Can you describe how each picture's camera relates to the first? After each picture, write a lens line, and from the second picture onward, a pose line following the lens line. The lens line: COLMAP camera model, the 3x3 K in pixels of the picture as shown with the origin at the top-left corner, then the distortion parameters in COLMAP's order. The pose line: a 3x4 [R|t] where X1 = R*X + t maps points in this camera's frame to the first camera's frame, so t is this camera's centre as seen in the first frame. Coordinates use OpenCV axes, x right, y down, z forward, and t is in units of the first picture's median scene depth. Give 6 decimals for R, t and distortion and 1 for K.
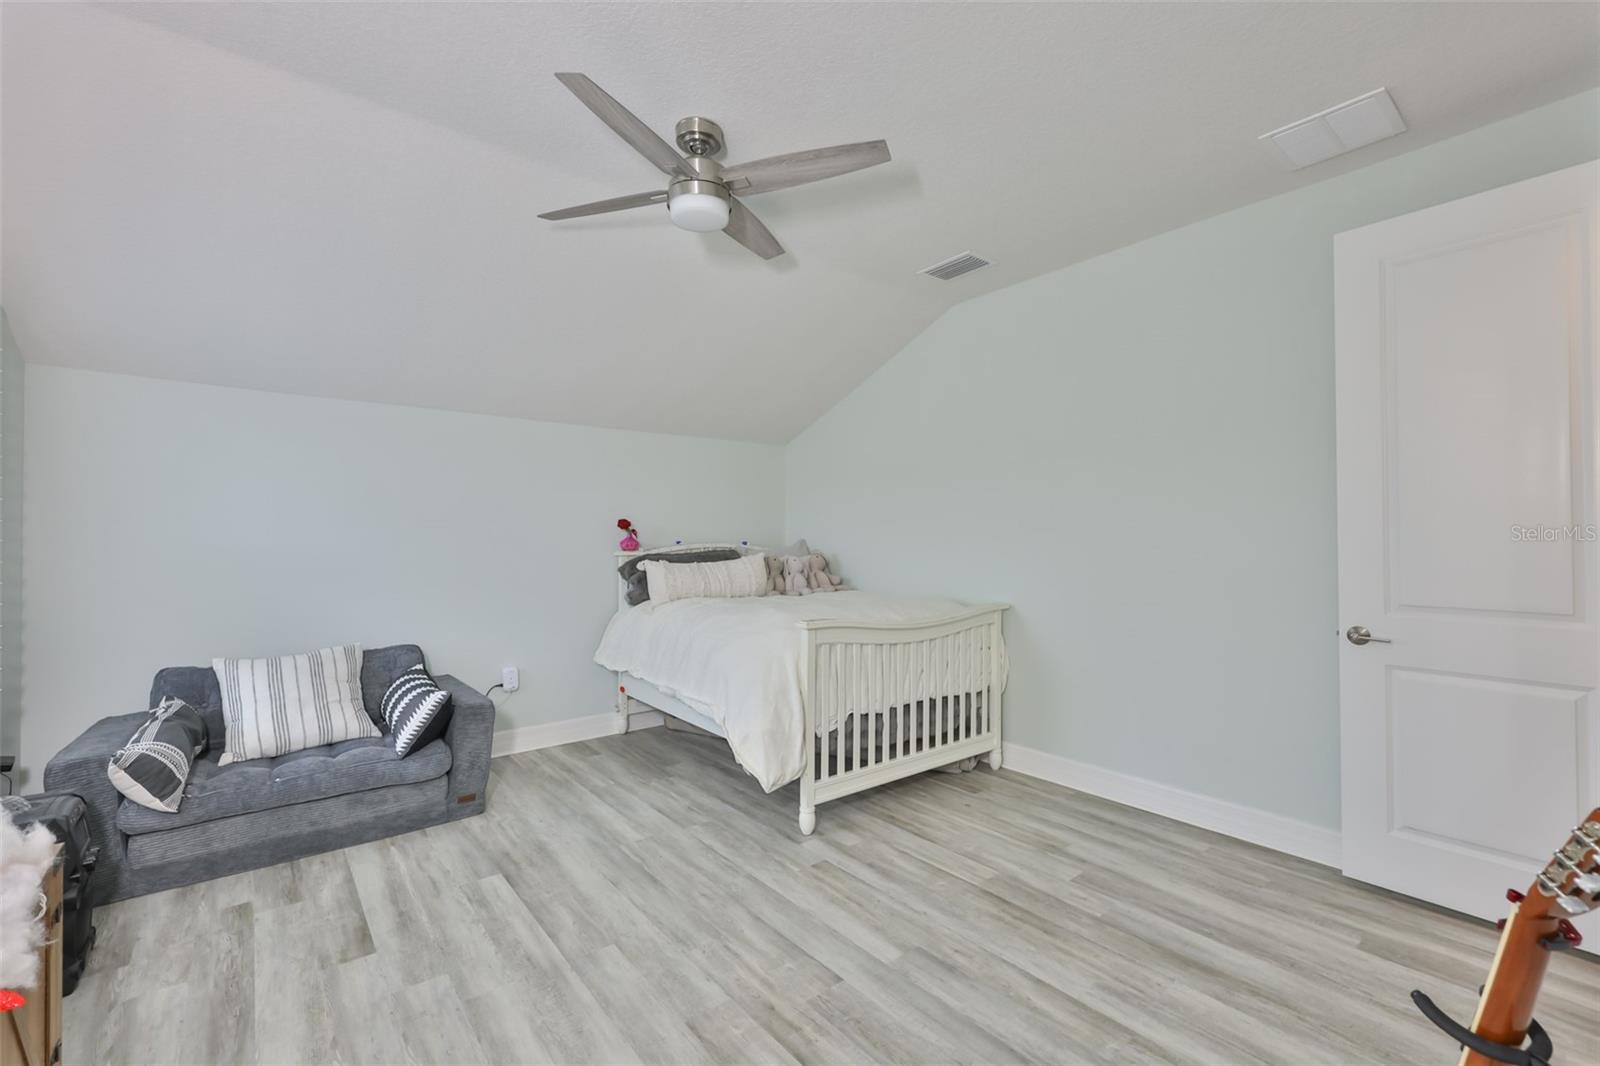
lens RADIAL K [[675.9, 0, 797.7], [0, 675.9, 531.6], [0, 0, 1]] dist [-0.001173, -0.000451]
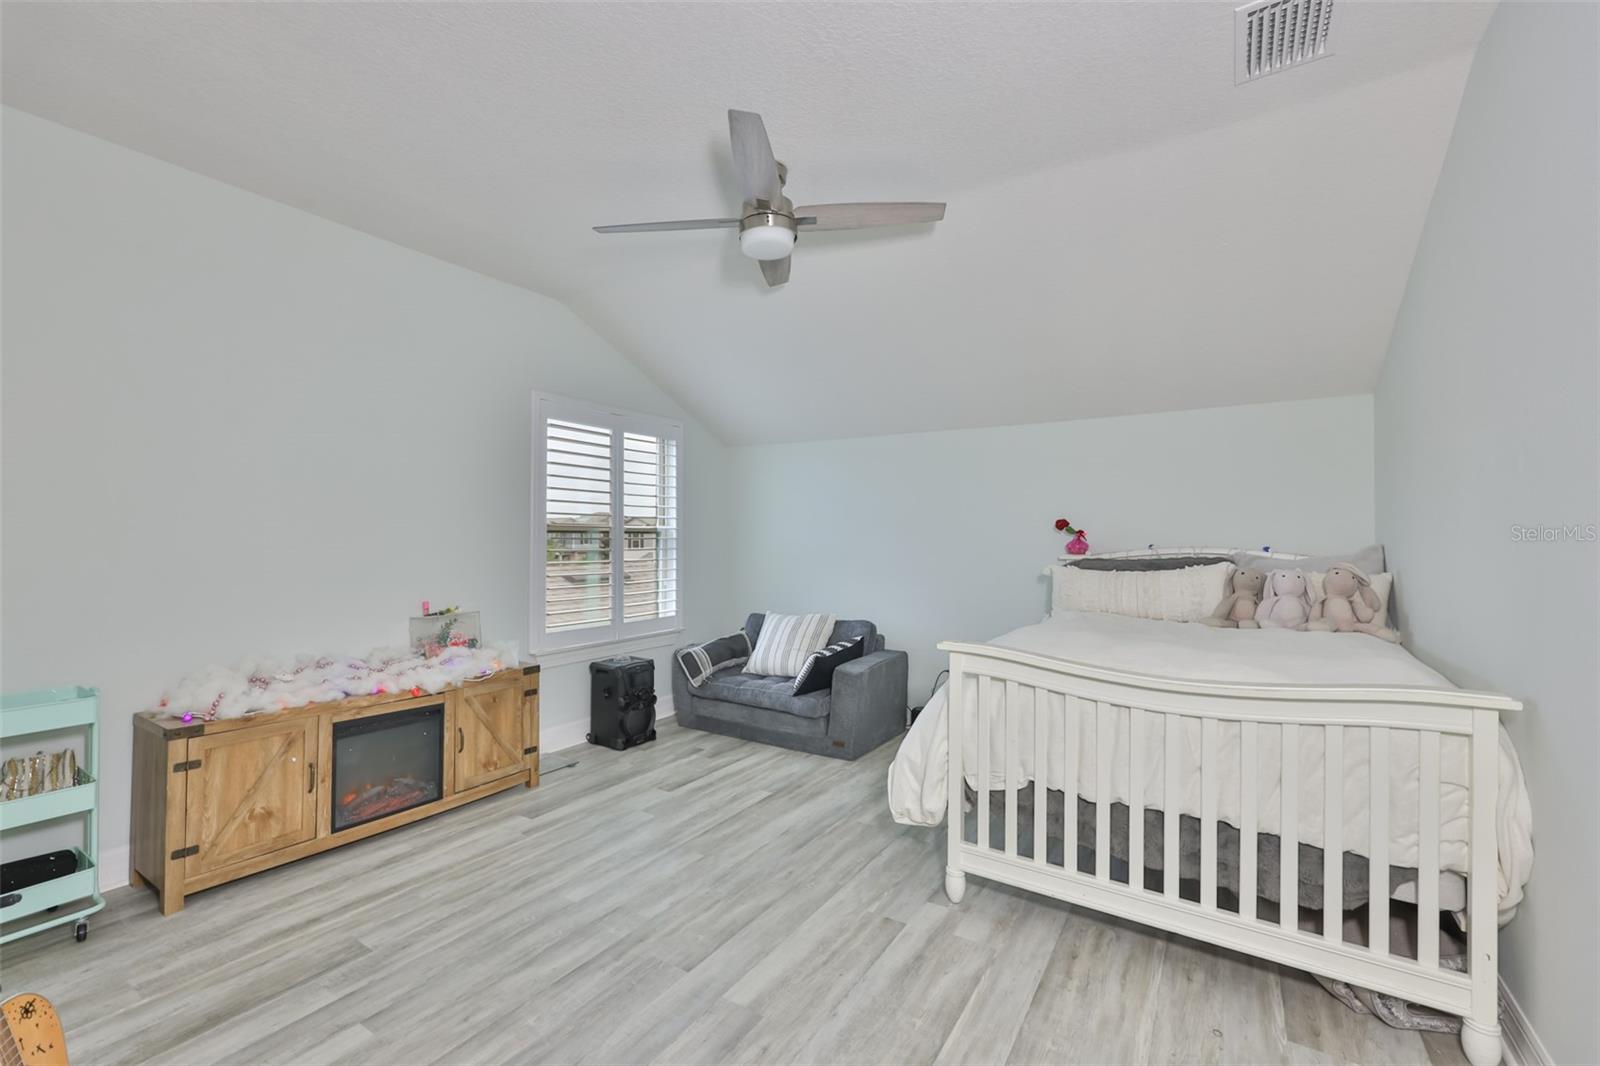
lens RADIAL K [[675.9, 0, 797.7], [0, 675.9, 531.6], [0, 0, 1]] dist [-0.001173, -0.000451]
pose [[0.321750, 0.000026, -0.946825, 0.807763], [-0.000257, 1.000000, -0.000060, -0.001698], [0.946825, 0.000262, 0.321750, 0.614142]]
